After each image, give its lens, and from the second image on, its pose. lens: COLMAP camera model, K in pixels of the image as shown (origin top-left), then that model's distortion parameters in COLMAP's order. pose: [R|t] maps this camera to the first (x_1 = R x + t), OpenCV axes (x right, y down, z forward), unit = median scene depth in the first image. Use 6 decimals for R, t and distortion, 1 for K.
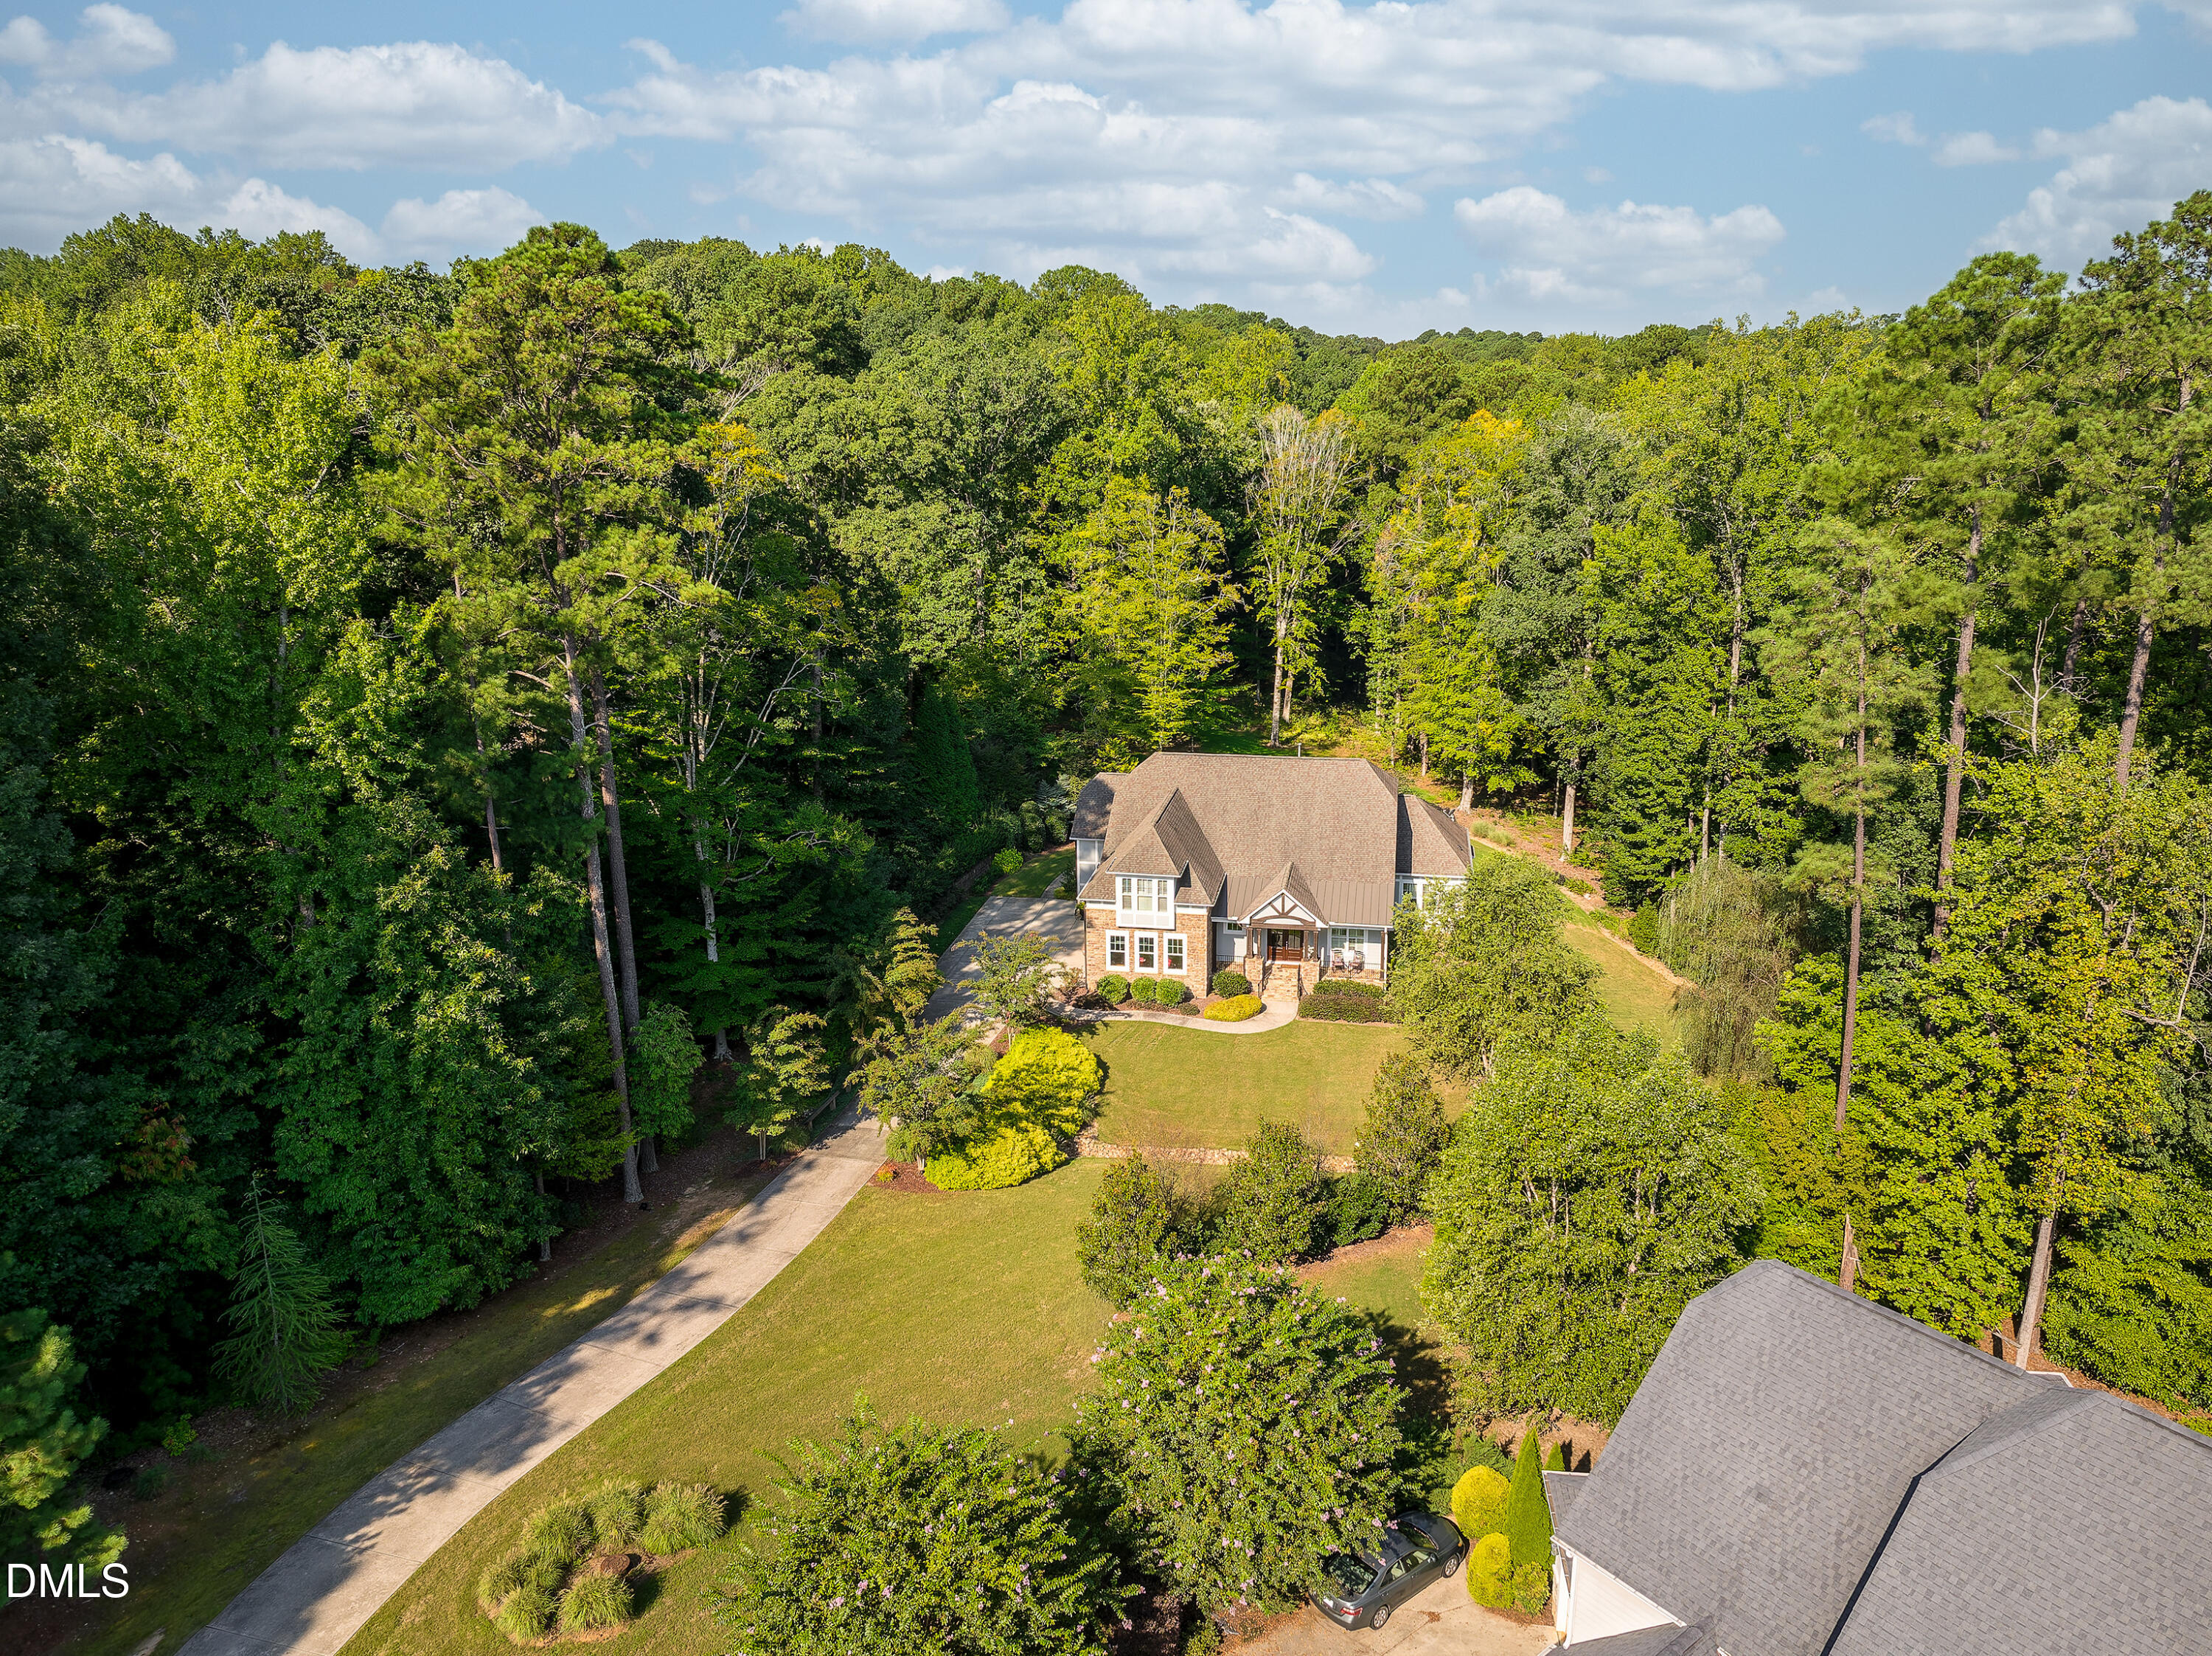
lens RADIAL K [[1534.2, 0, 1106.0], [0, 1534.2, 828.0], [0, 0, 1]] dist [0.002048, 0.000212]
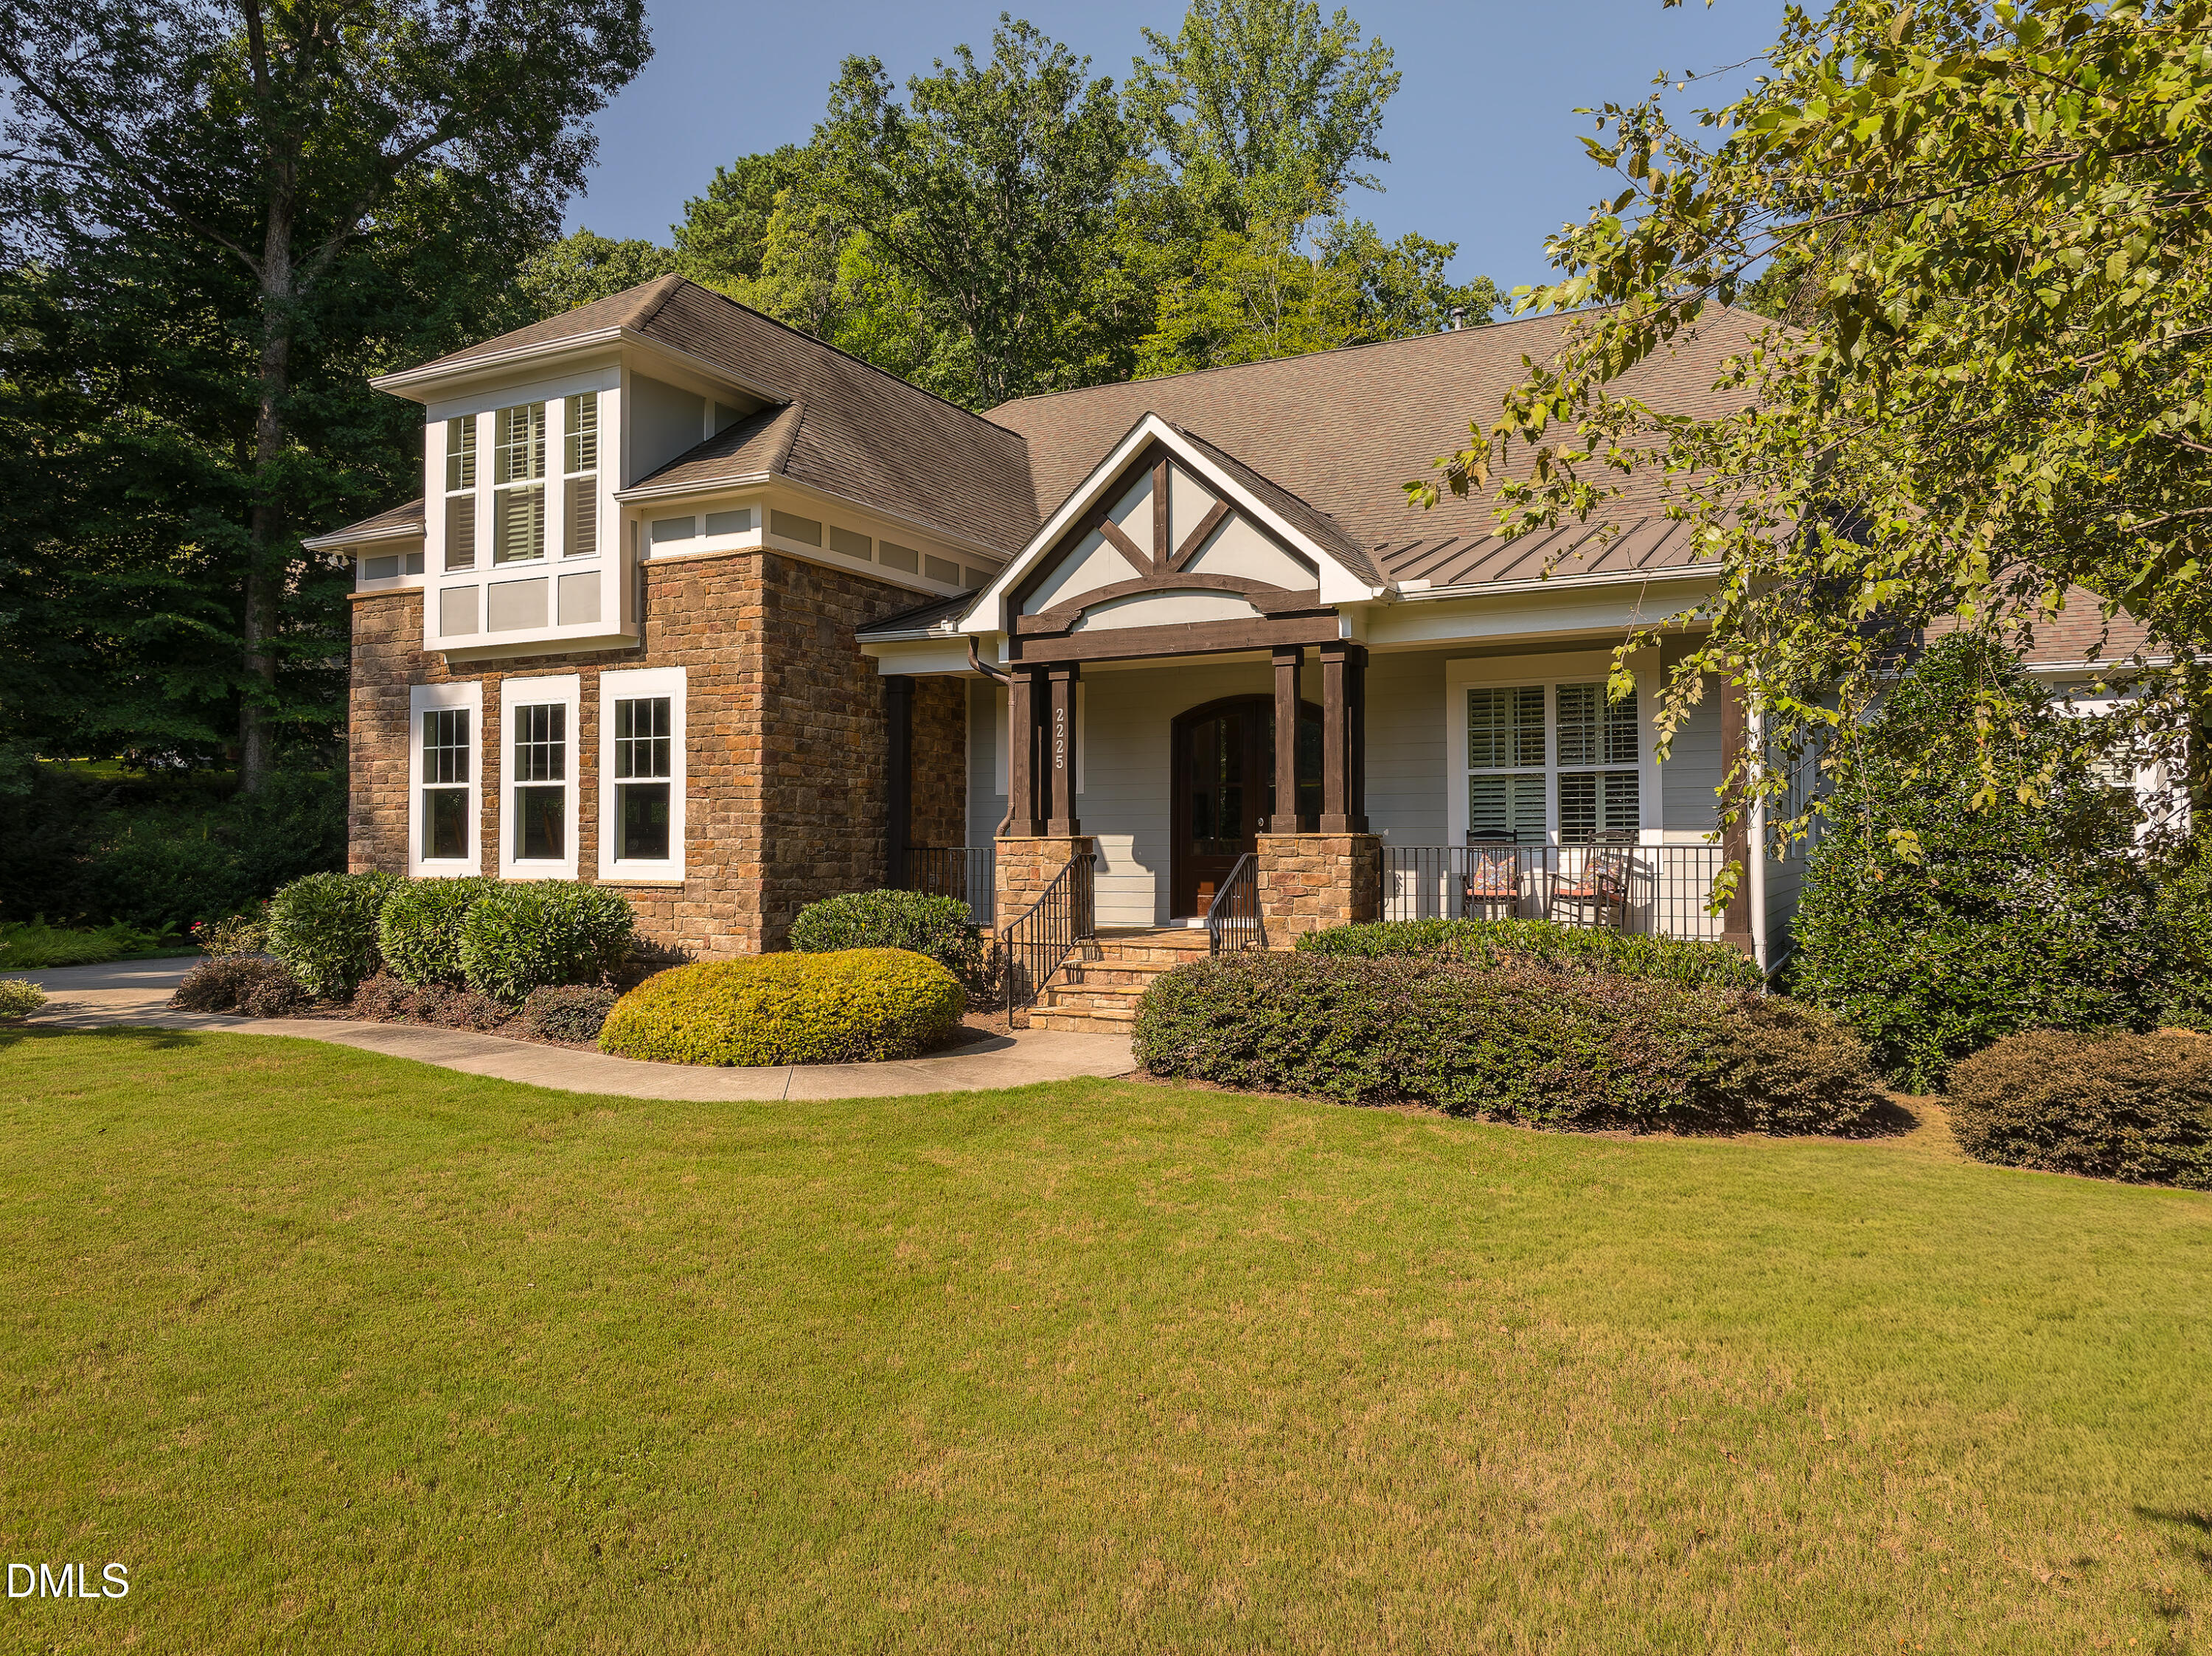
lens RADIAL K [[1534.2, 0, 1106.0], [0, 1534.2, 828.0], [0, 0, 1]] dist [0.002048, 0.000212]
pose [[0.958629, 0.010520, -0.284464, 0.159294], [-0.087828, 0.961493, -0.260417, 0.133672], [0.270771, 0.274628, 0.922639, 0.814161]]
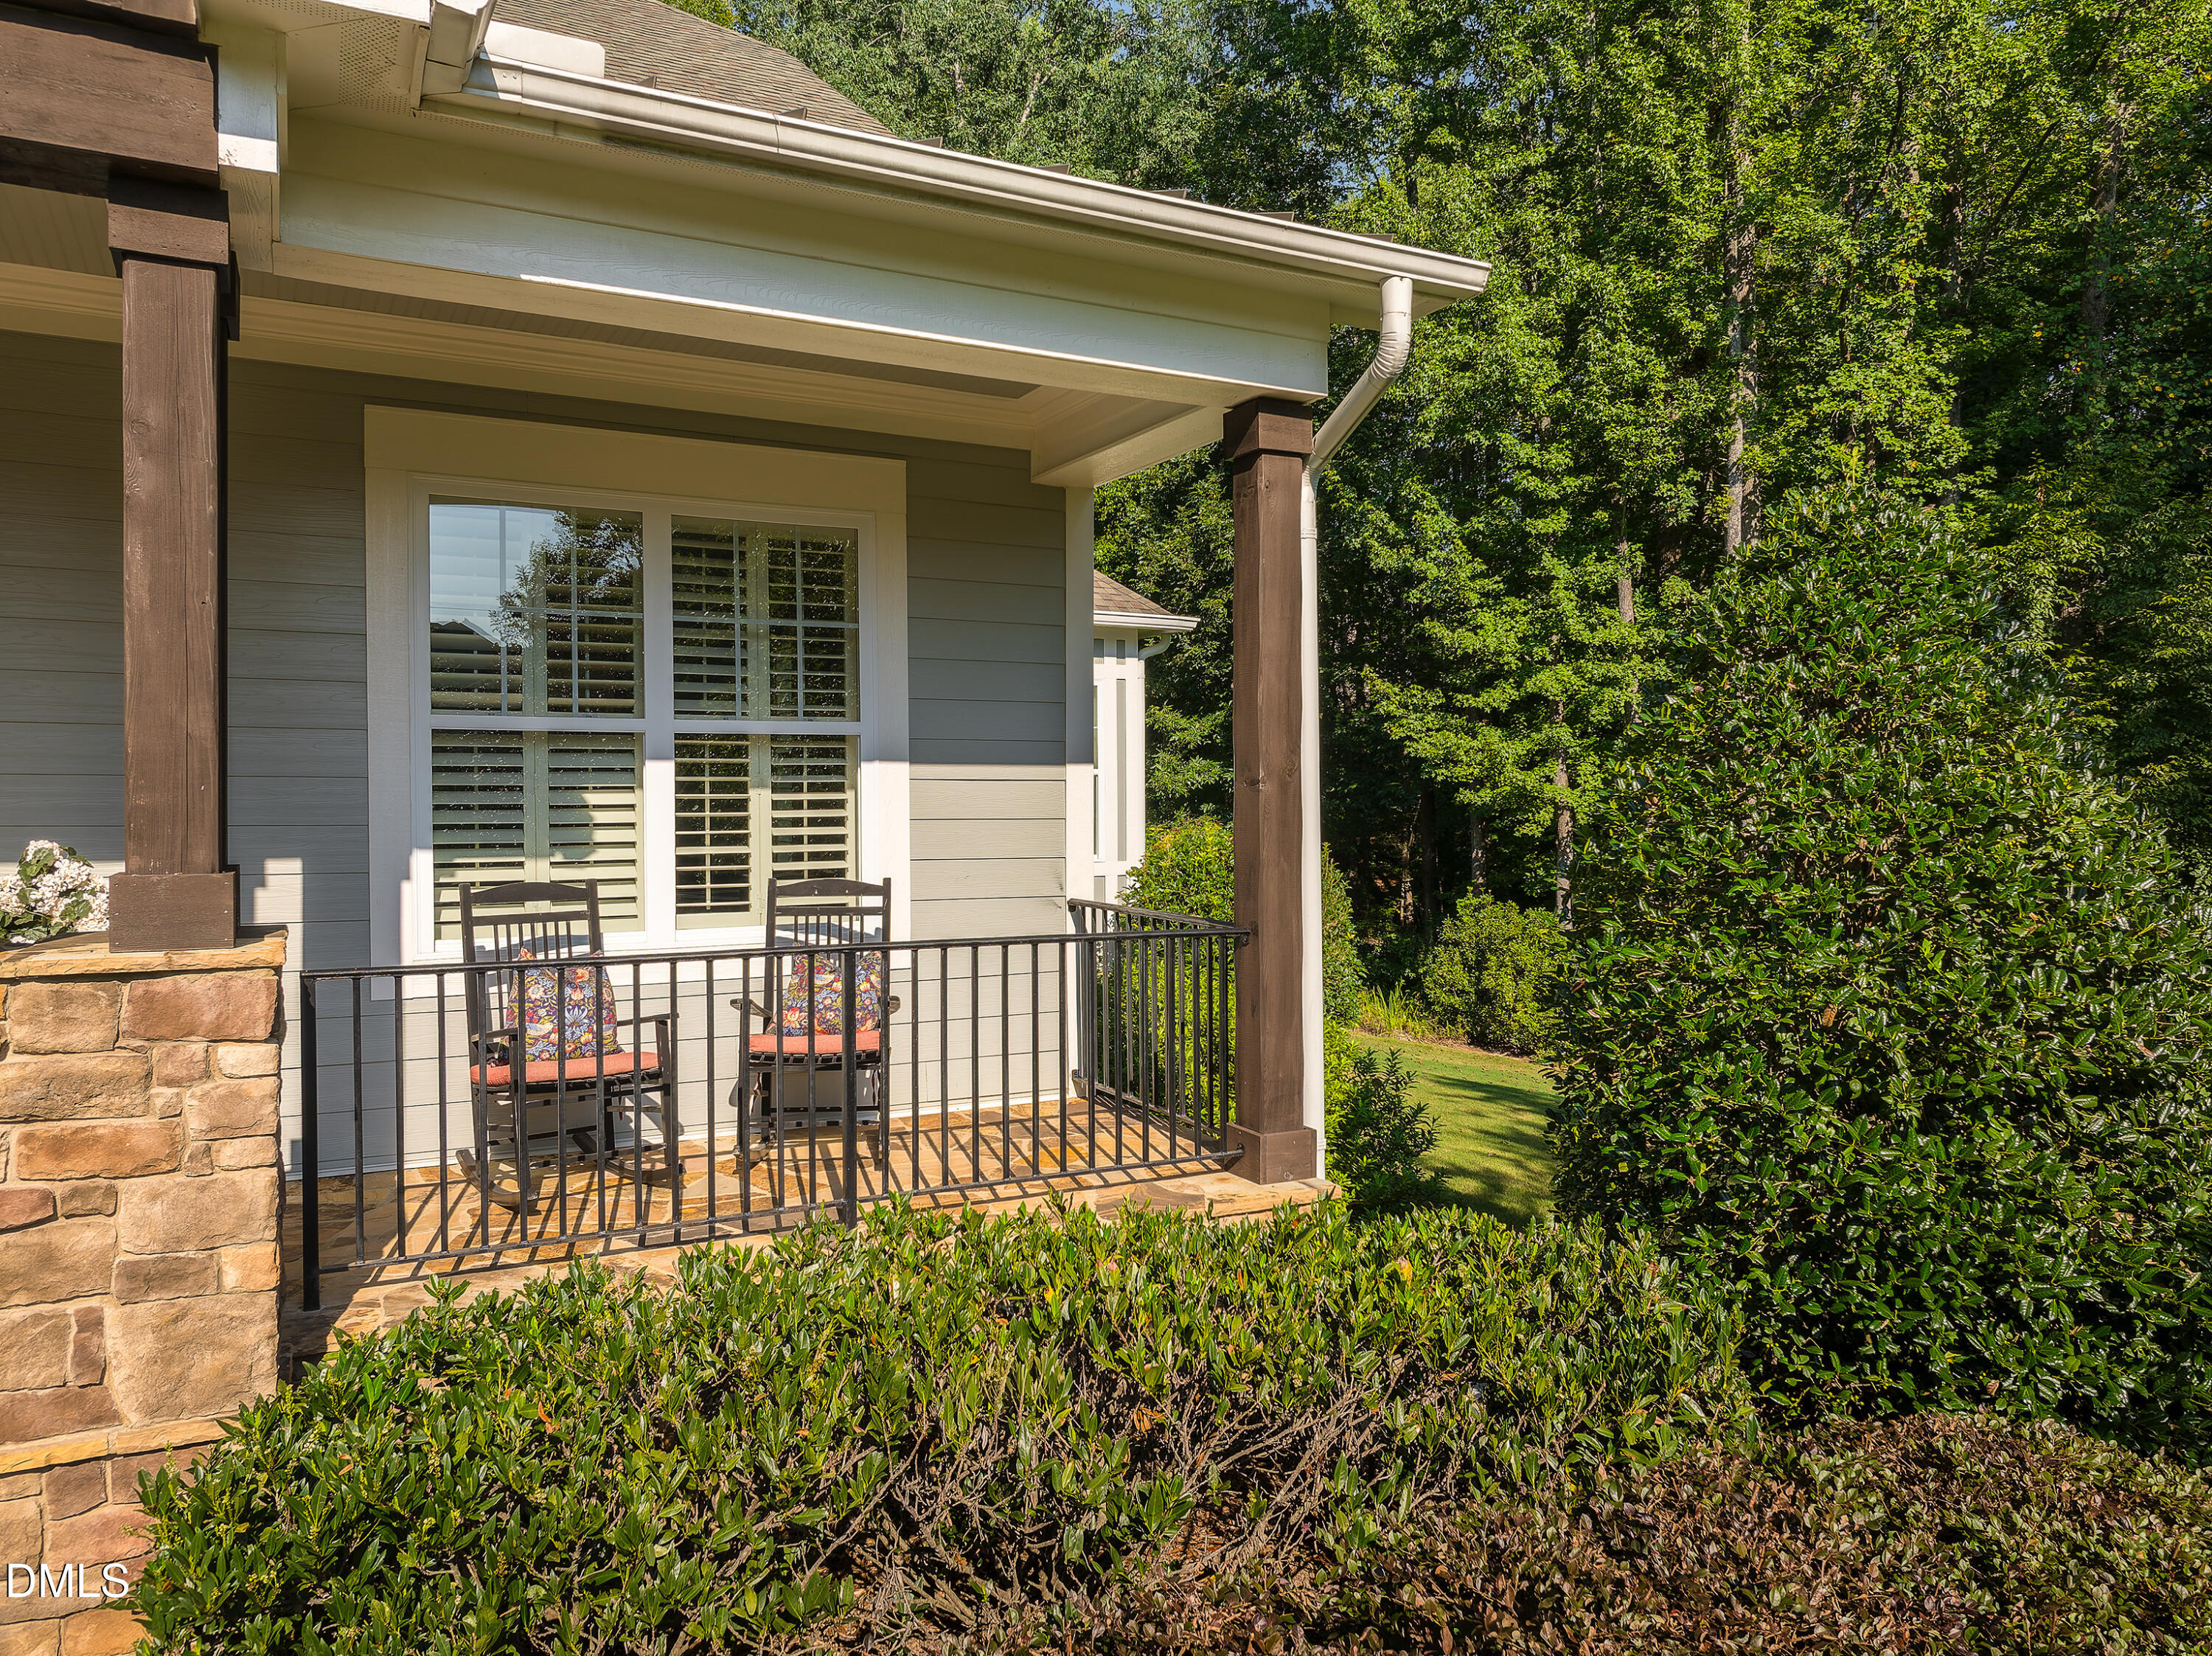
lens RADIAL K [[1534.2, 0, 1106.0], [0, 1534.2, 828.0], [0, 0, 1]] dist [0.002048, 0.000212]
pose [[0.777494, 0.008127, 0.628838, 0.127356], [0.149565, 0.968838, -0.197444, 0.095450], [-0.610847, 0.247564, 0.752050, 0.933604]]
